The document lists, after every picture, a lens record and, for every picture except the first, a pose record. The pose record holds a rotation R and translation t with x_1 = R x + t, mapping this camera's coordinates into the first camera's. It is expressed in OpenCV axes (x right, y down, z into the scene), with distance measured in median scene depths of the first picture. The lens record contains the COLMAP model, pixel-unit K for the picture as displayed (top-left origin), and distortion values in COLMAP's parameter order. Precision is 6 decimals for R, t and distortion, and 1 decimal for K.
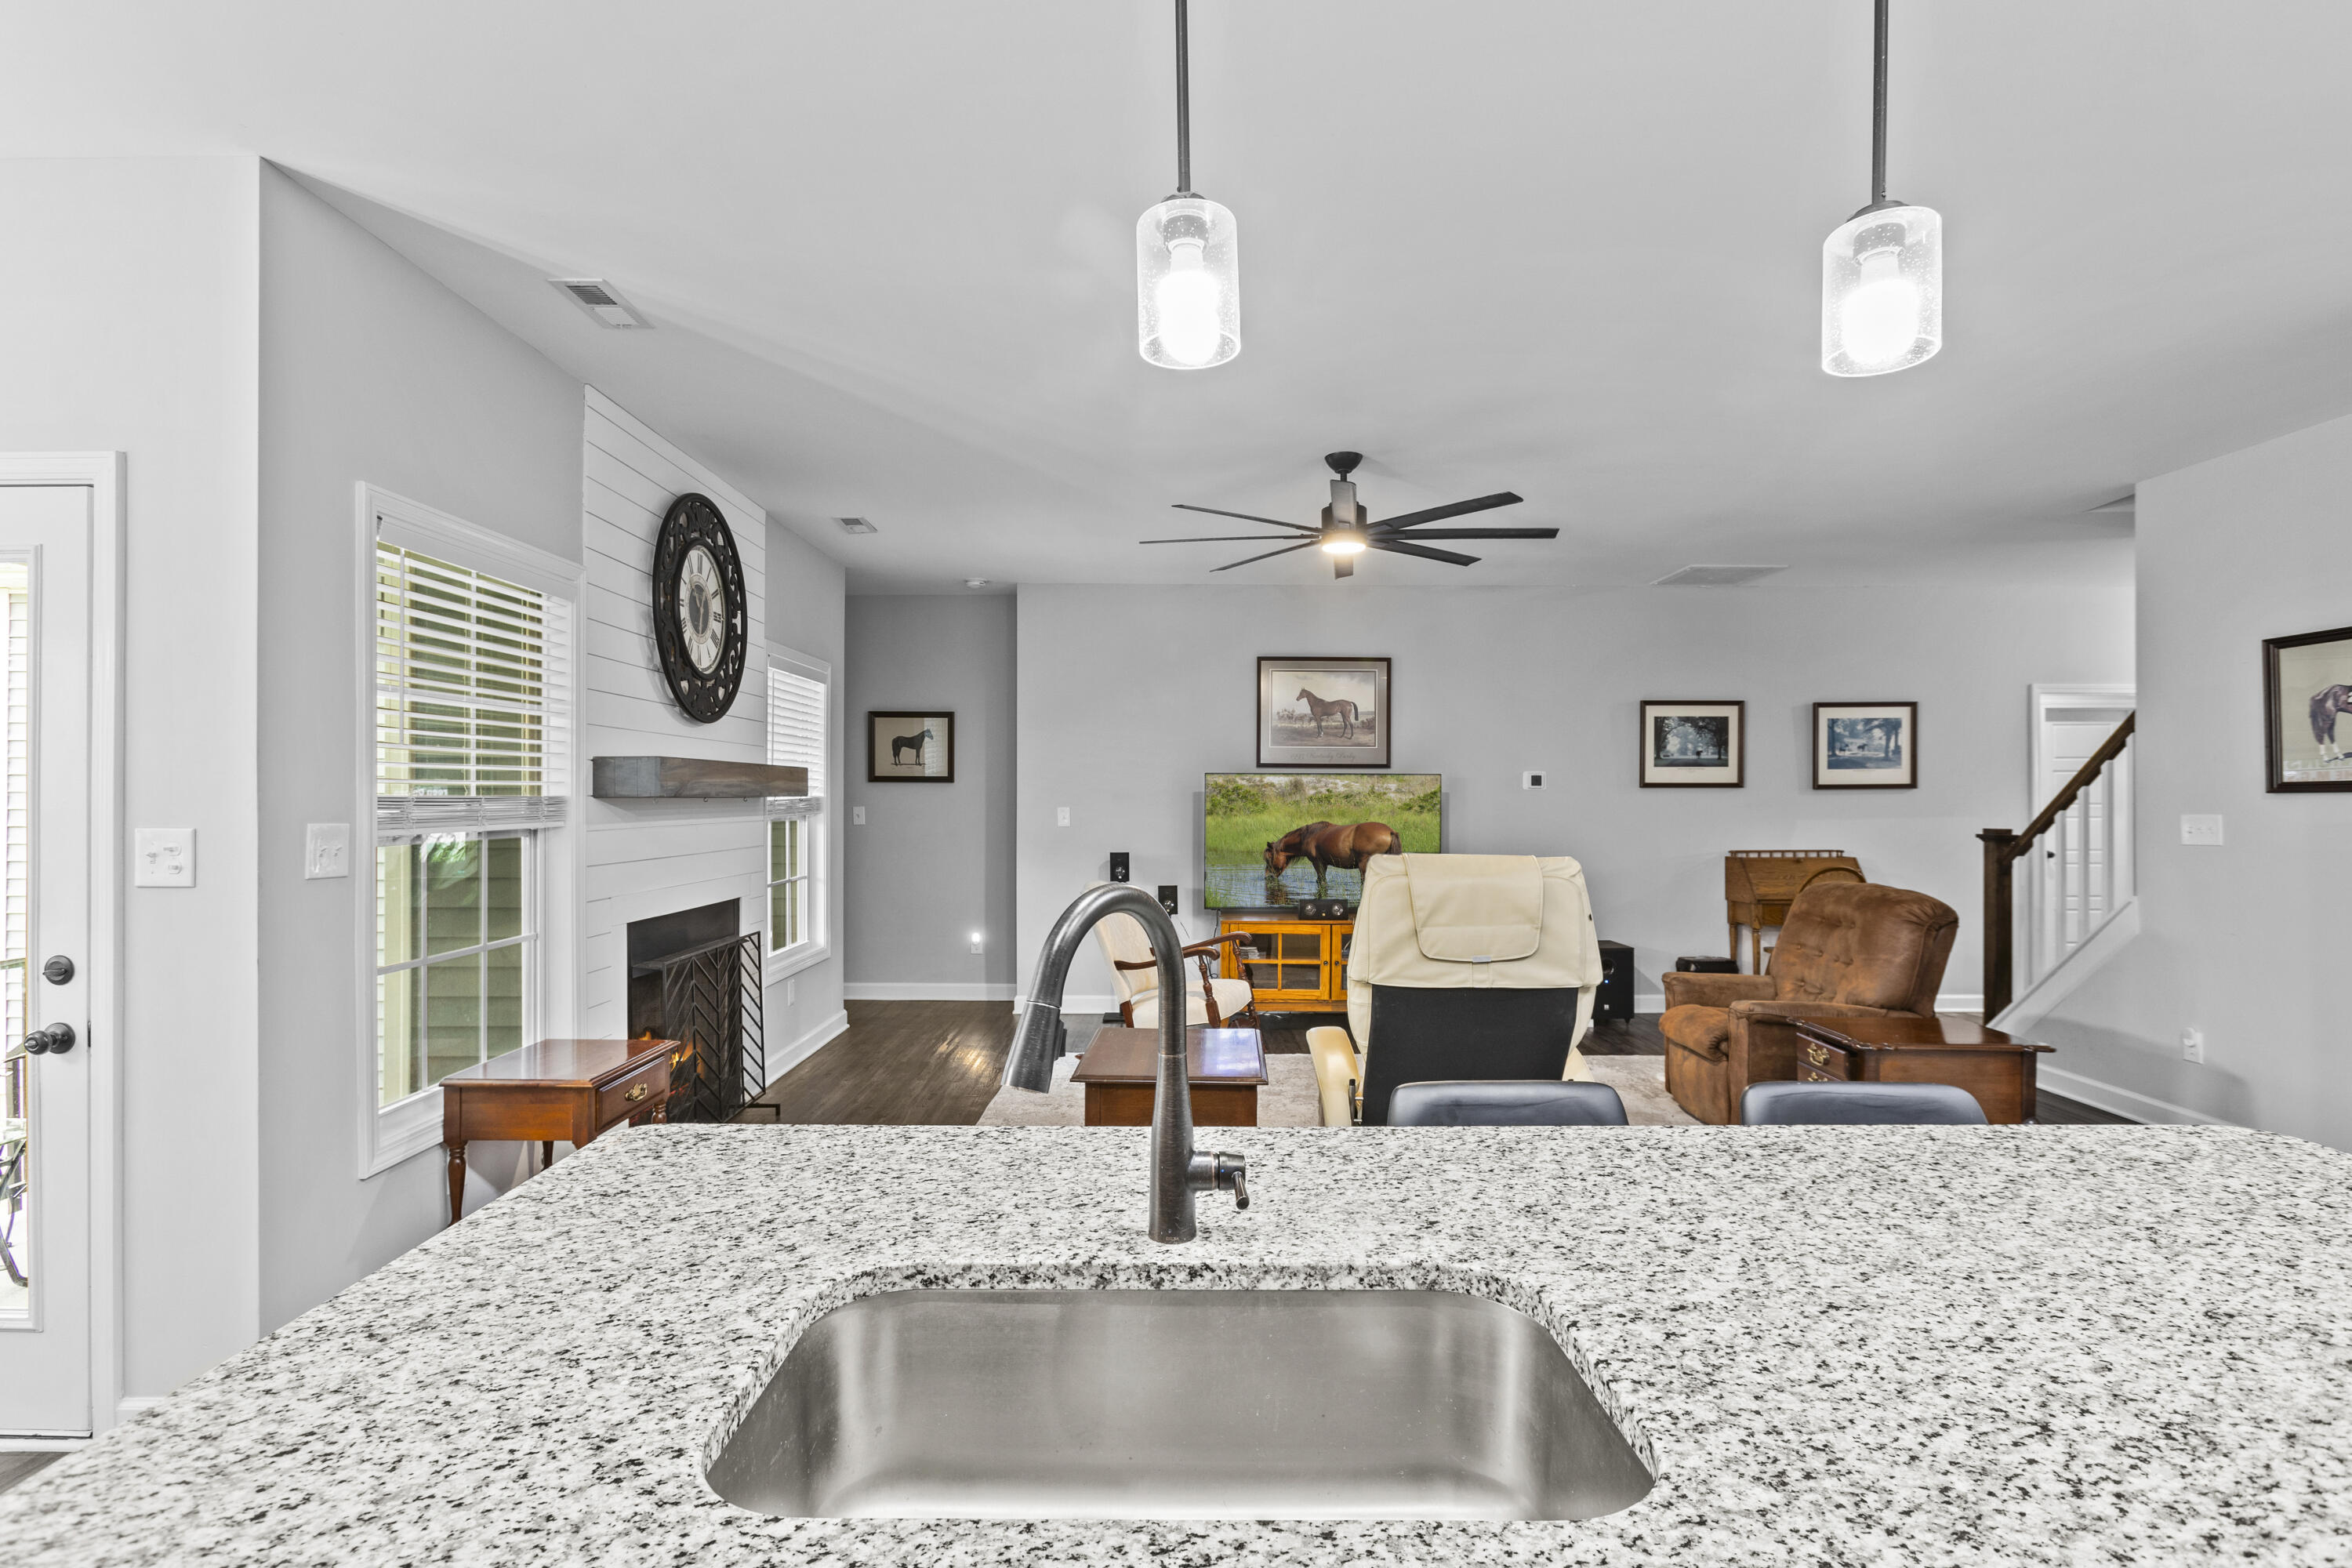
lens RADIAL K [[1098.1, 0, 1169.5], [0, 1098.1, 781.3], [0, 0, 1]] dist [-0.018689, 0.006727]
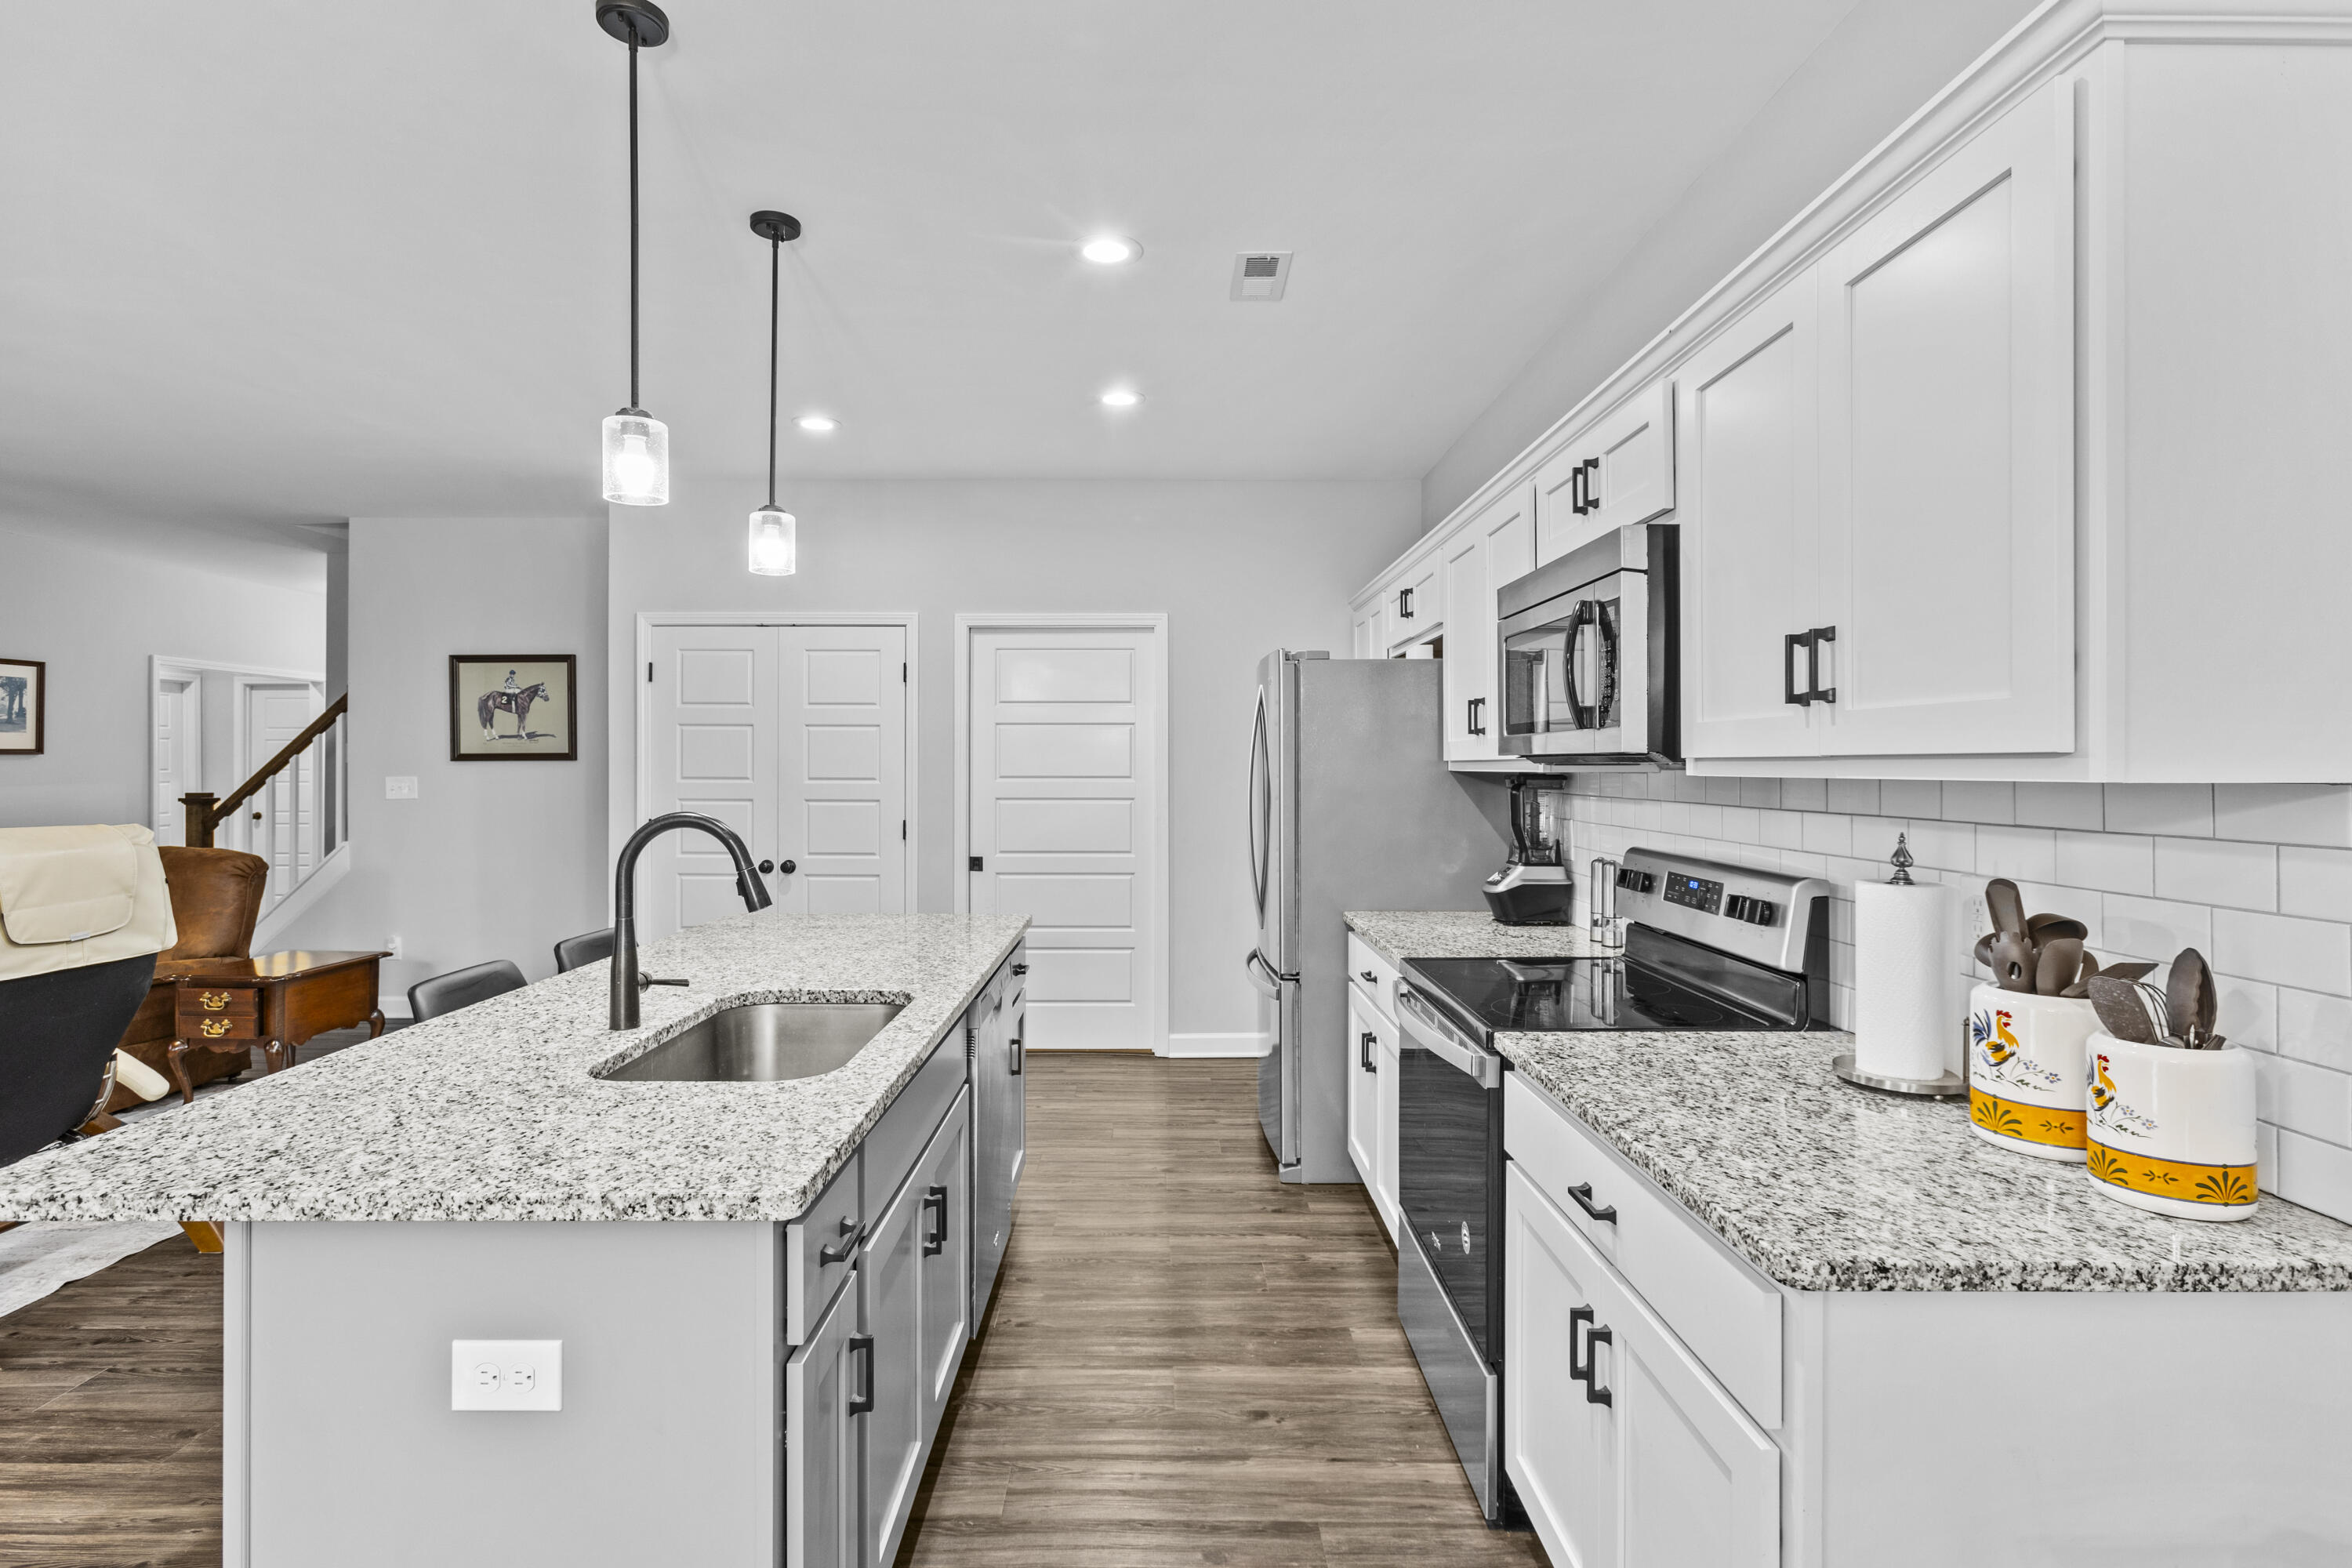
lens RADIAL K [[1098.1, 0, 1181.0], [0, 1098.1, 779.7], [0, 0, 1]] dist [-0.018689, 0.006727]
pose [[-0.020770, -0.015989, 0.999656, -0.278294], [-0.015152, 0.999762, 0.015676, -0.000894], [-0.999669, -0.014821, -0.021007, 0.030585]]
